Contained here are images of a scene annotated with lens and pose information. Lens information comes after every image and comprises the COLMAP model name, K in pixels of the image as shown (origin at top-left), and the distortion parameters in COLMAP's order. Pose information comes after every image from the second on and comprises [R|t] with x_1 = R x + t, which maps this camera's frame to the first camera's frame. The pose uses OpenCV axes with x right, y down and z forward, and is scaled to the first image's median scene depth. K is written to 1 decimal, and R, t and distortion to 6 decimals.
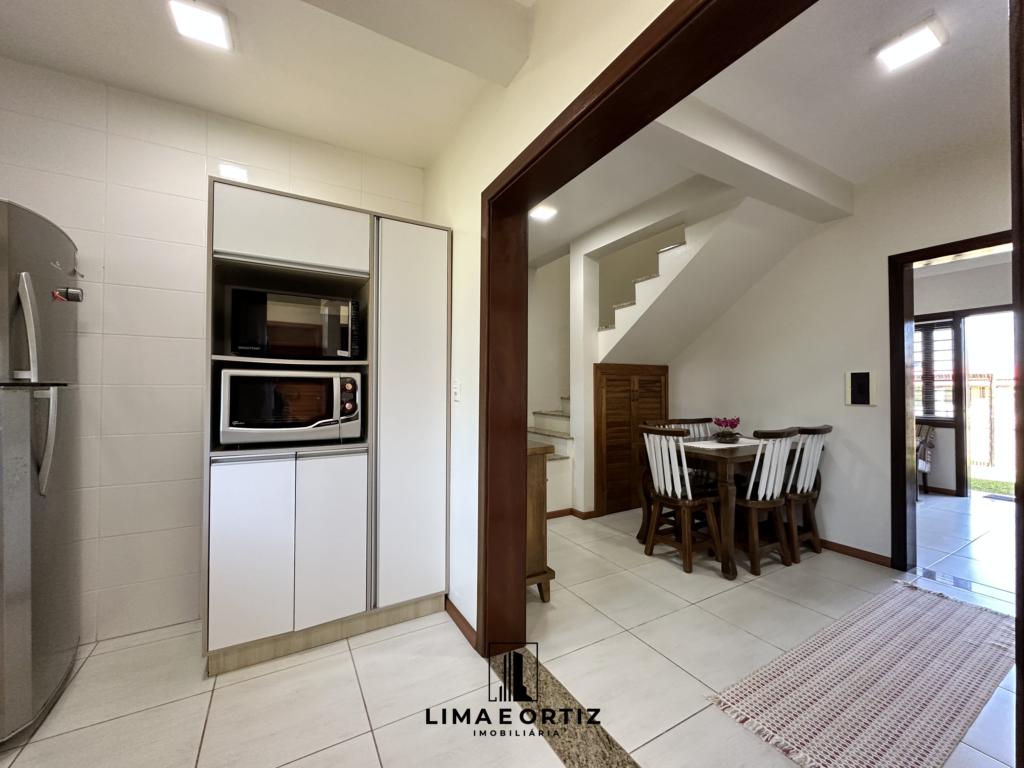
lens RADIAL K [[408.7, 0, 513.2], [0, 408.7, 383.3], [0, 0, 1]] dist [-0.004430, 0.000944]
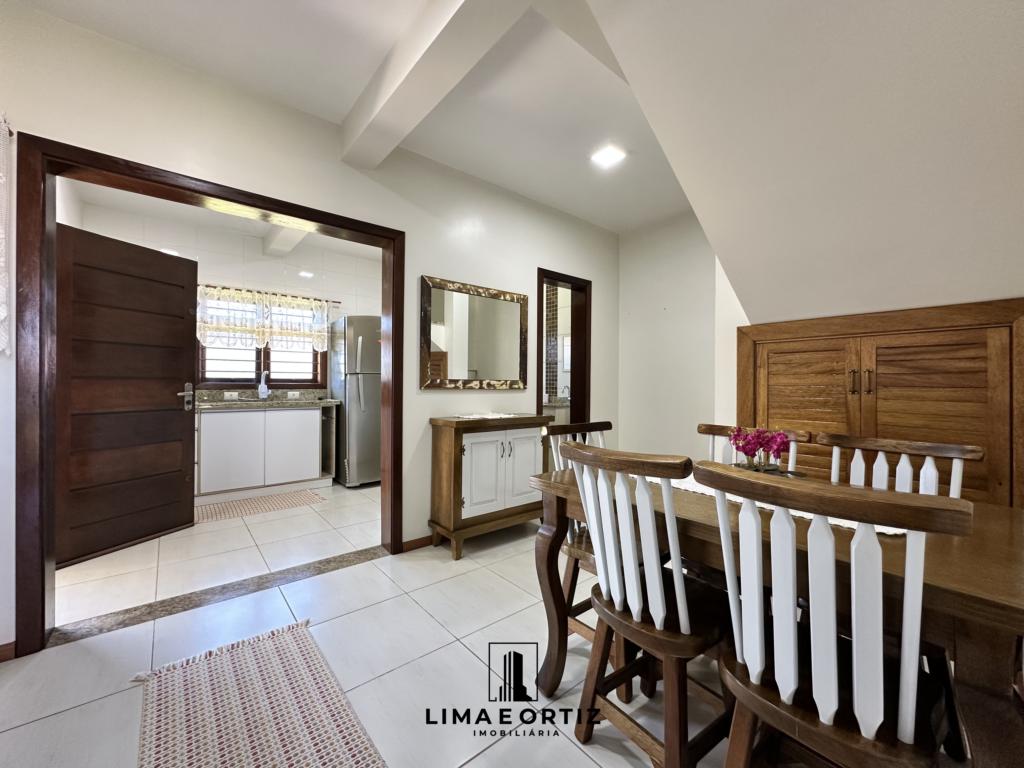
lens RADIAL K [[408.7, 0, 513.2], [0, 408.7, 383.3], [0, 0, 1]] dist [-0.004430, 0.000944]
pose [[0.181352, -0.001147, -0.983418, 1.387848], [0.008963, 0.999960, 0.000486, 0.057769], [0.983377, -0.008902, 0.181355, 1.091036]]
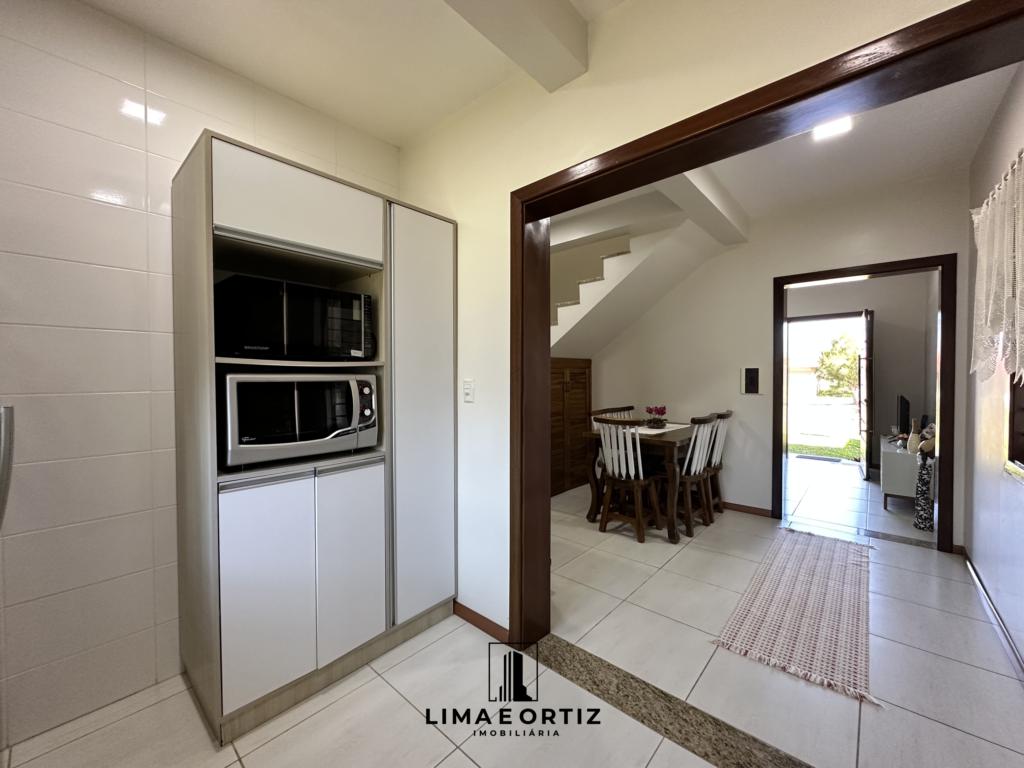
lens RADIAL K [[408.7, 0, 513.2], [0, 408.7, 383.3], [0, 0, 1]] dist [-0.004430, 0.000944]
pose [[0.948987, -0.013629, 0.315020, -0.365119], [0.002990, 0.999409, 0.034231, -0.036267], [-0.315301, -0.031543, 0.948467, 0.043274]]
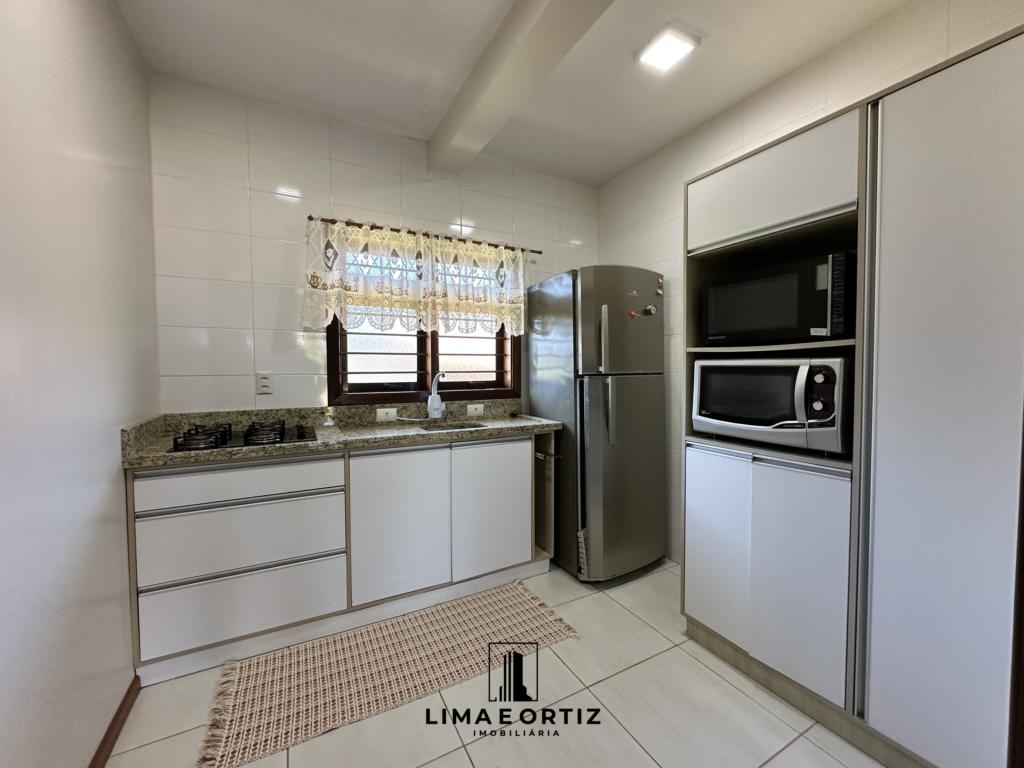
lens RADIAL K [[408.7, 0, 513.2], [0, 408.7, 383.3], [0, 0, 1]] dist [-0.004430, 0.000944]
pose [[-0.020482, 0.033046, -0.999244, 0.305107], [0.018386, 0.999297, 0.032671, -0.015668], [0.999621, -0.017703, -0.021075, 0.466240]]
